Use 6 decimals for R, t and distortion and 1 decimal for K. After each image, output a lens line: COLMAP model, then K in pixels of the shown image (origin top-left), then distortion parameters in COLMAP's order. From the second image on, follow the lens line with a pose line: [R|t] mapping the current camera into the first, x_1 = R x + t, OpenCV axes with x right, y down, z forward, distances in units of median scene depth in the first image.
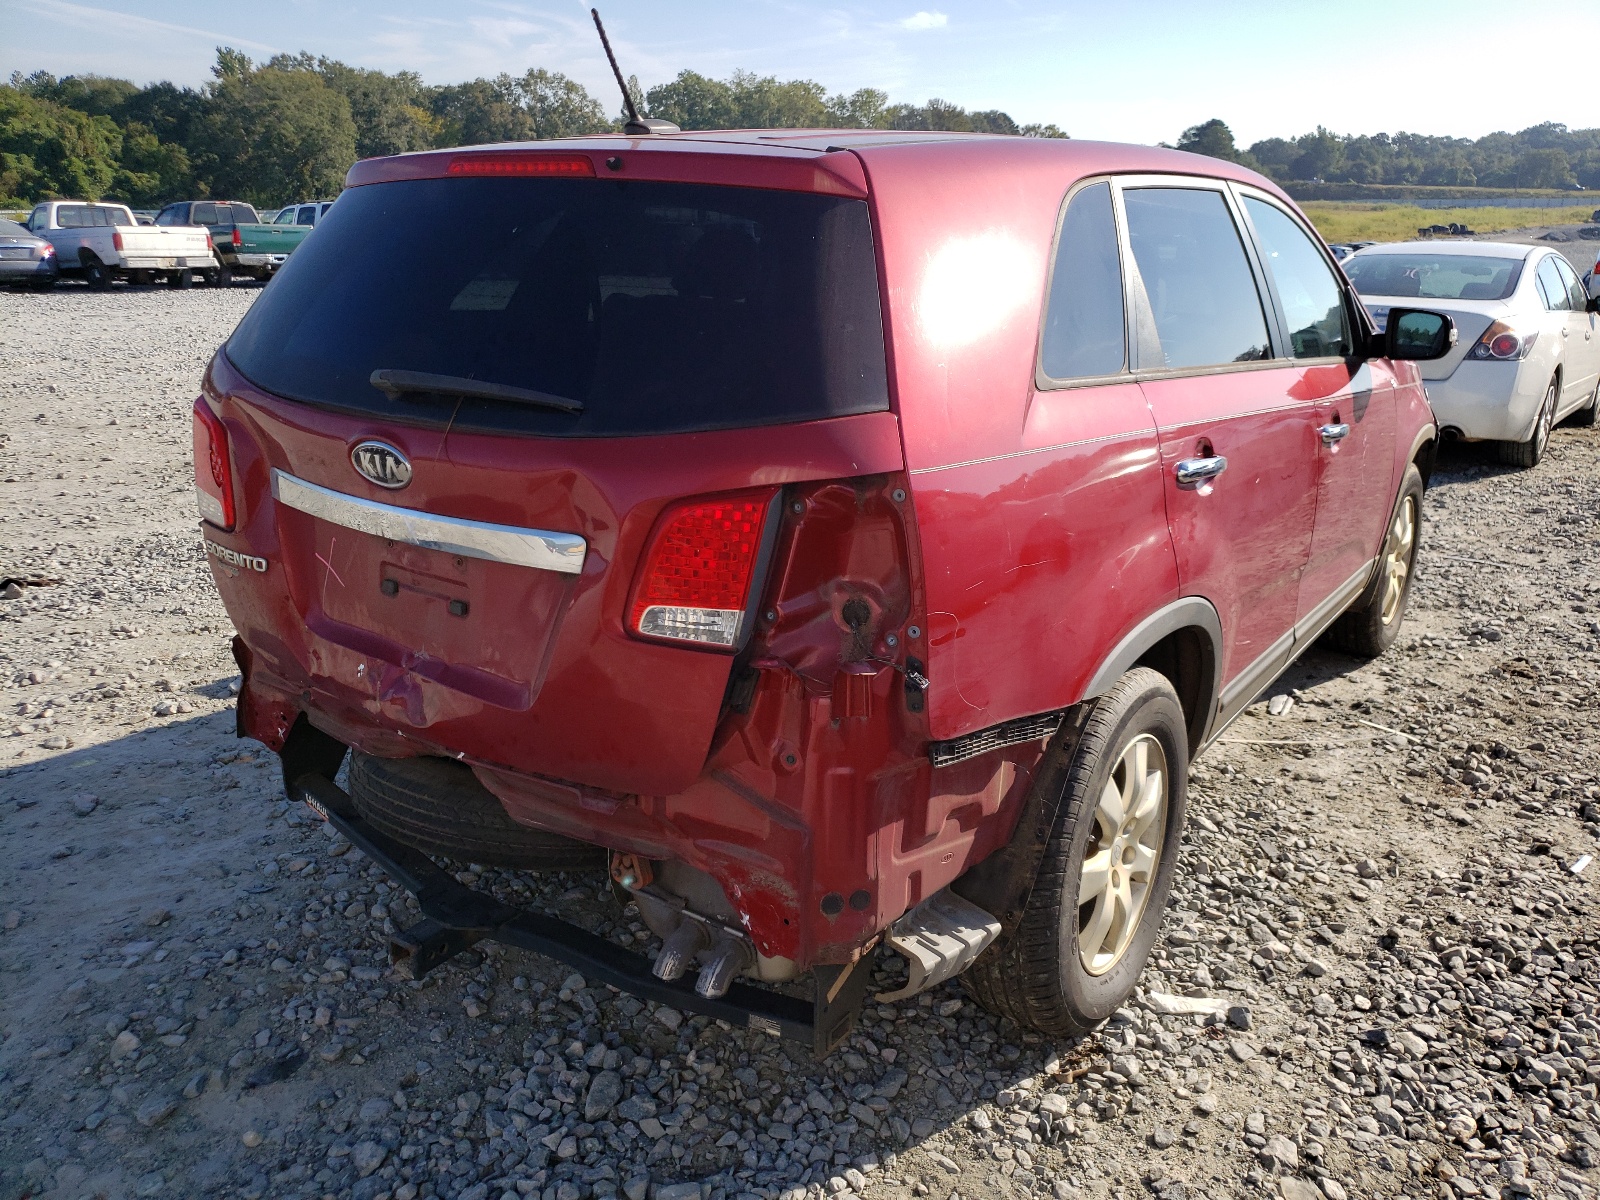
lens RADIAL K [[1212.9, 0, 800.0], [0, 1212.9, 600.0], [0, 0, 1]] dist [0.004699, 0.049544]
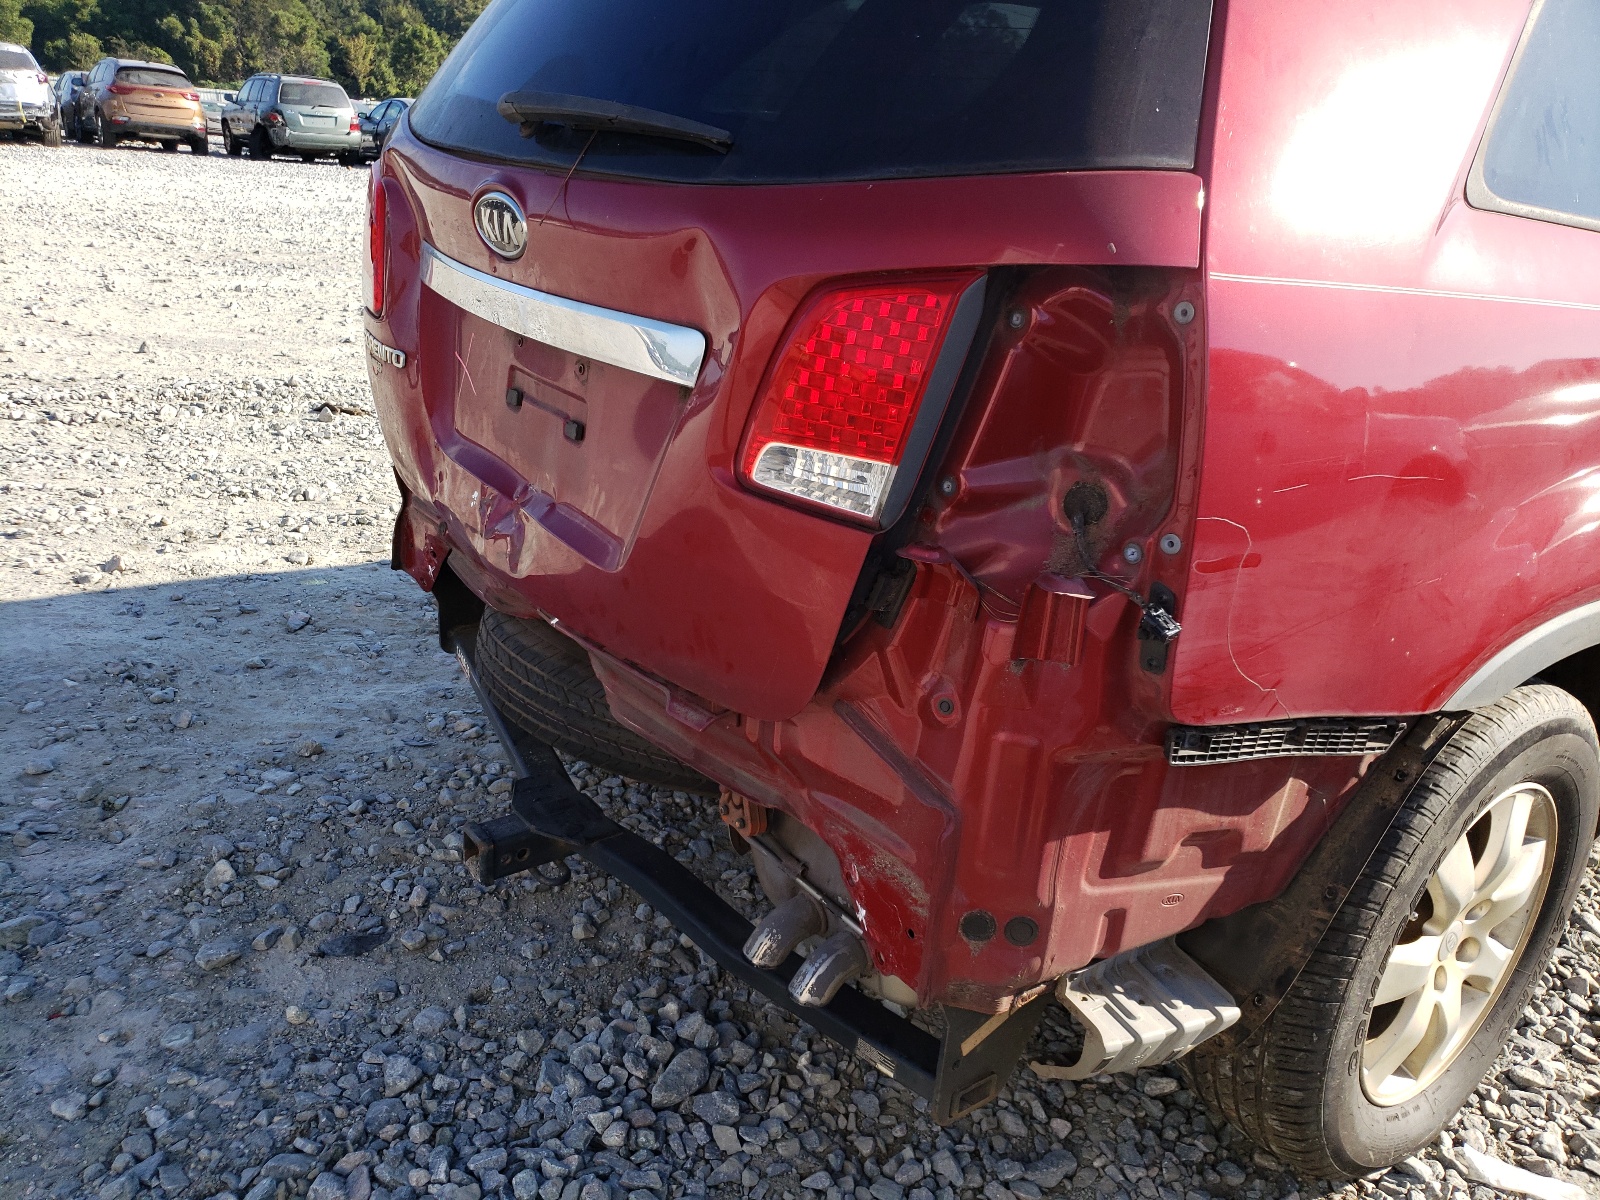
lens RADIAL K [[1197.2, 0, 798.6], [0, 1197.2, 622.8], [0, 0, 1]] dist [0.013893, 0.014207]
pose [[0.948173, 0.176874, -0.263977, 0.065267], [-0.160454, 0.983573, 0.082698, 0.036078], [0.274268, -0.036056, 0.960977, 0.275285]]
